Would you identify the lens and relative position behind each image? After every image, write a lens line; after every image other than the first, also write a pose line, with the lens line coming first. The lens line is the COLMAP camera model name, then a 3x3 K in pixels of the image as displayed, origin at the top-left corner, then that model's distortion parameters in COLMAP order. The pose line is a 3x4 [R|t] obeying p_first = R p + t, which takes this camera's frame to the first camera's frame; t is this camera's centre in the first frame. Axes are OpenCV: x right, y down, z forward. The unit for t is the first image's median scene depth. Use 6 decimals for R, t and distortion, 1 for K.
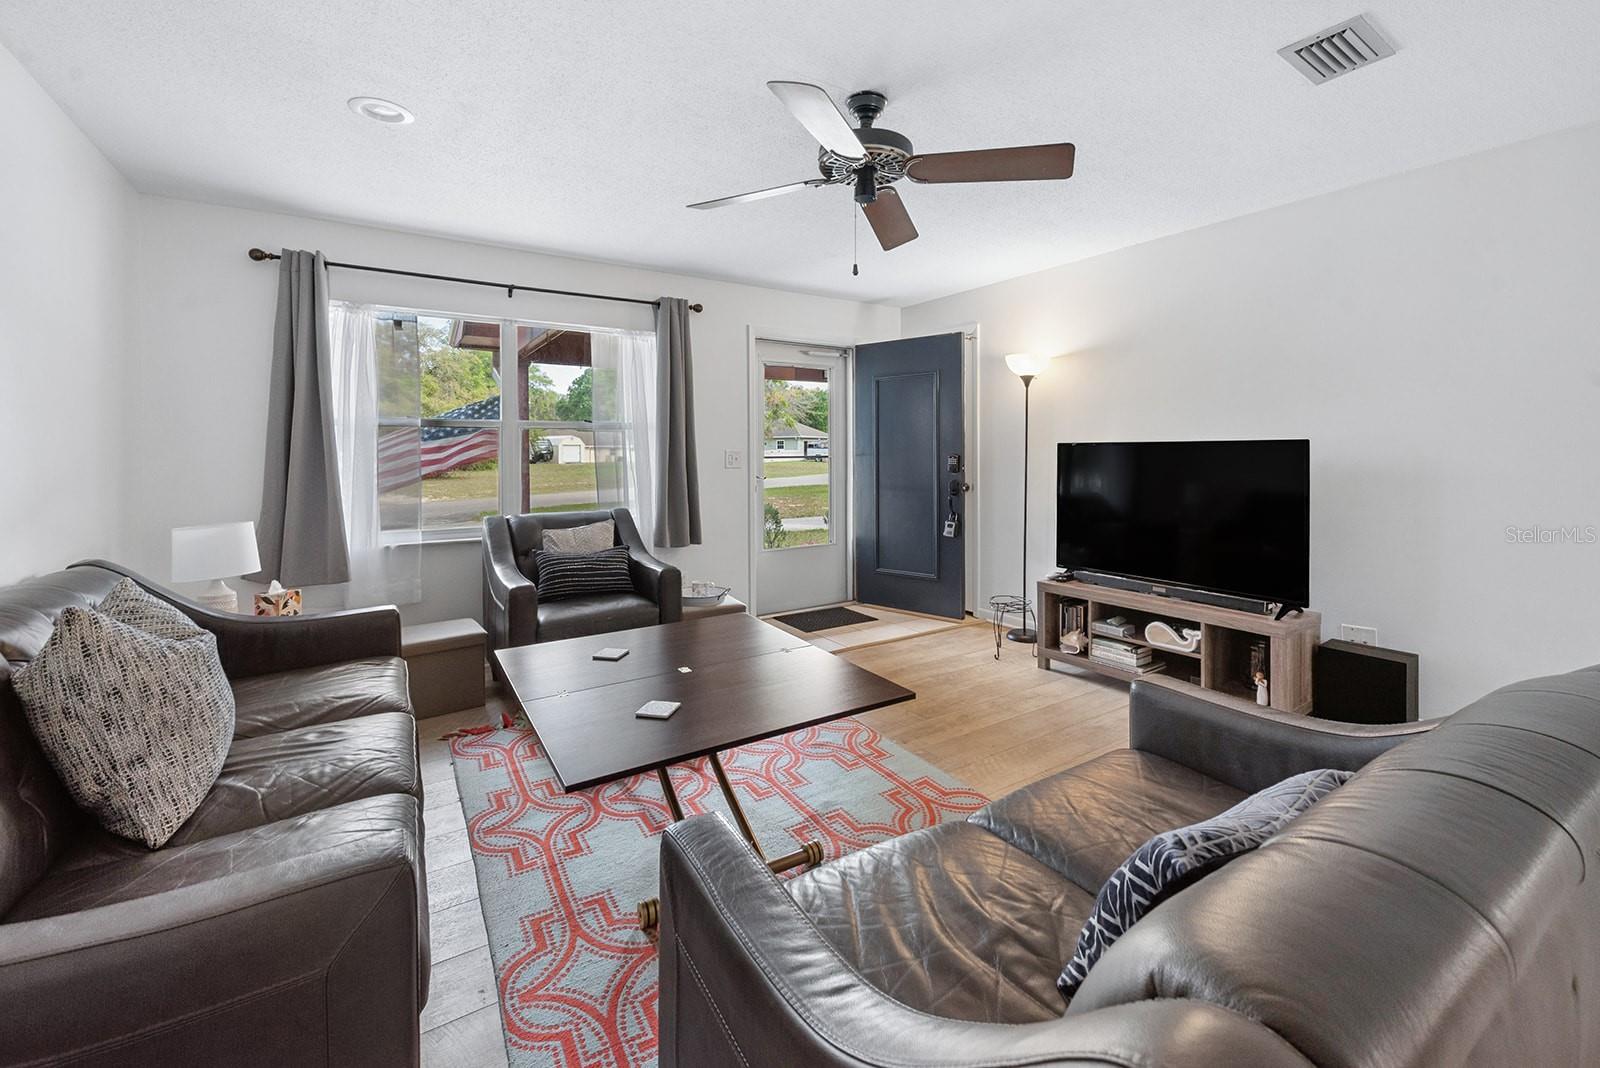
lens RADIAL K [[668.7, 0, 789.3], [0, 668.7, 452.8], [0, 0, 1]] dist [-0.001554, -0.000260]
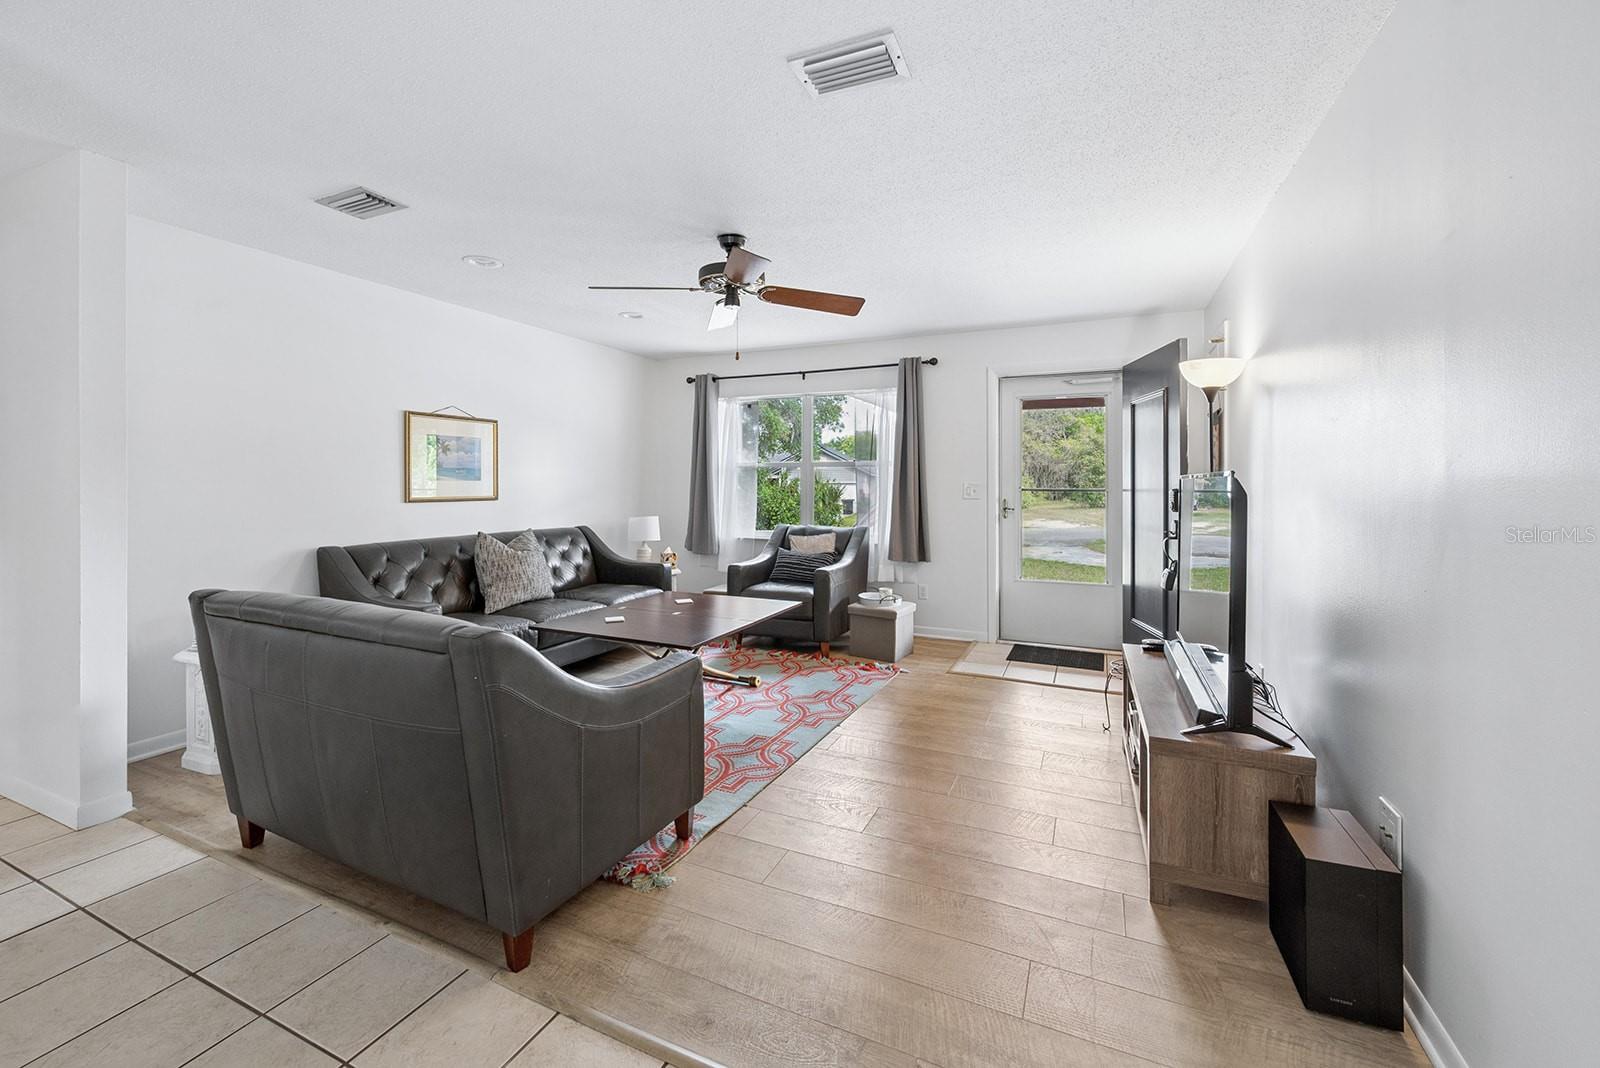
lens RADIAL K [[647.1, 0, 802.9], [0, 647.1, 483.1], [0, 0, 1]] dist [-0.000410, -0.000103]
pose [[0.534039, 0.006361, -0.845436, 0.806576], [-0.006653, 0.999972, 0.003322, -0.005967], [0.845434, 0.003851, 0.534066, 0.231933]]
